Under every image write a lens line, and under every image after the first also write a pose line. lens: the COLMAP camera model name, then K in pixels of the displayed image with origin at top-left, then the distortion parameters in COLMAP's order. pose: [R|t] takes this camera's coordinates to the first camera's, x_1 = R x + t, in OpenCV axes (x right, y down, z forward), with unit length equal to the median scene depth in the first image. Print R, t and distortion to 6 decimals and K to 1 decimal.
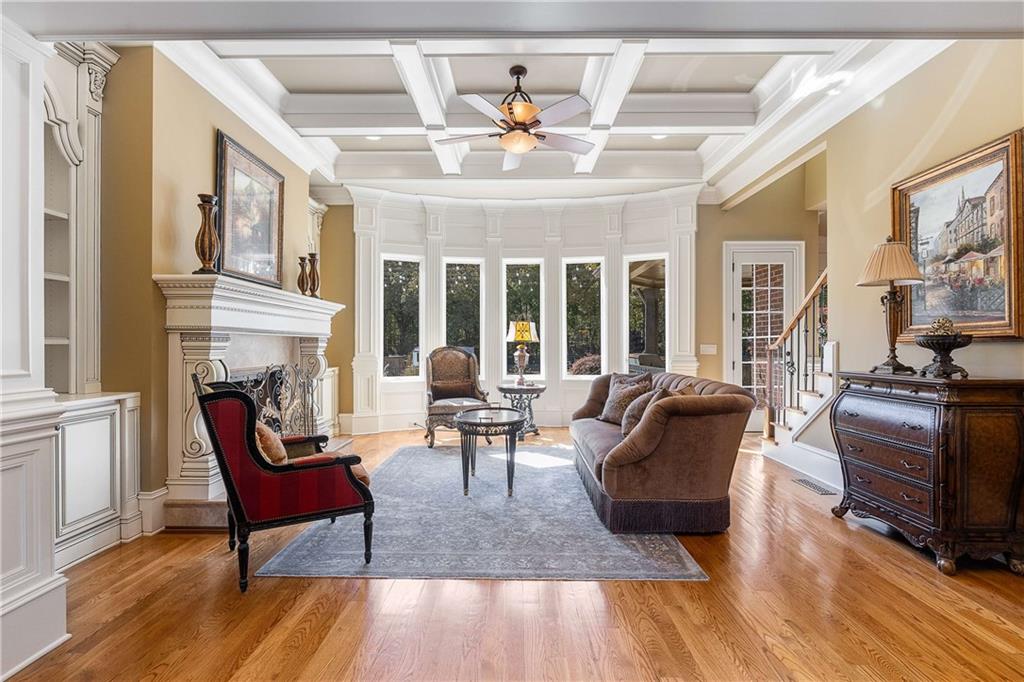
lens RADIAL K [[445.0, 0, 510.6], [0, 445.0, 345.9], [0, 0, 1]] dist [-0.001011, -0.000695]
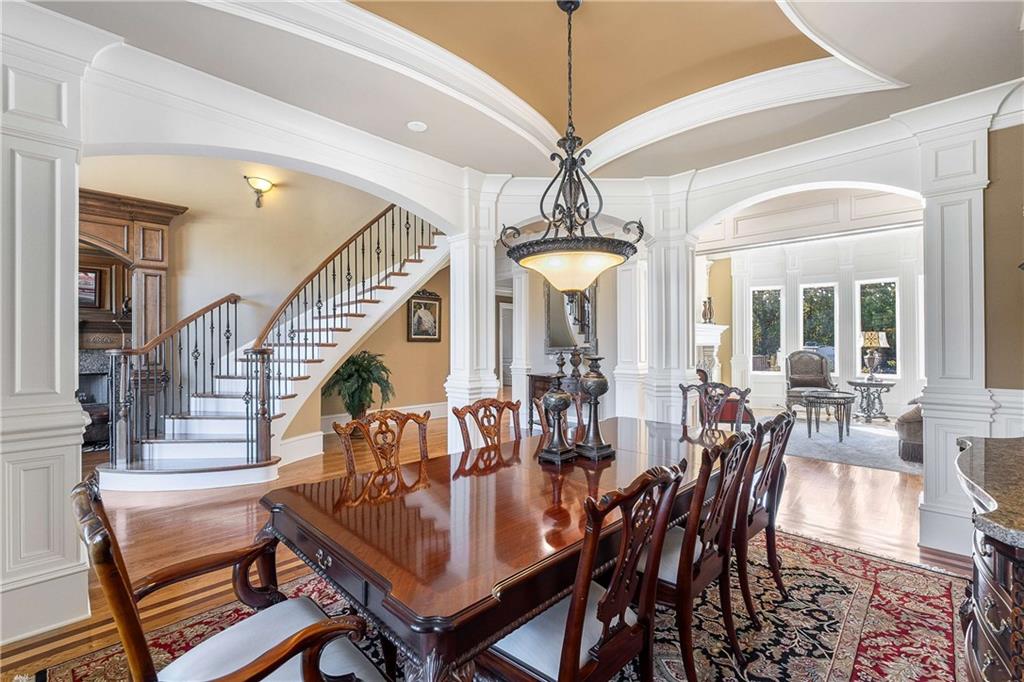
lens RADIAL K [[445.0, 0, 506.6], [0, 445.0, 344.8], [0, 0, 1]] dist [-0.001011, -0.000695]
pose [[0.726157, -0.001747, -0.687527, 0.142973], [0.002744, 0.999996, 0.000358, -0.019573], [0.687523, -0.002146, 0.726159, -0.657978]]
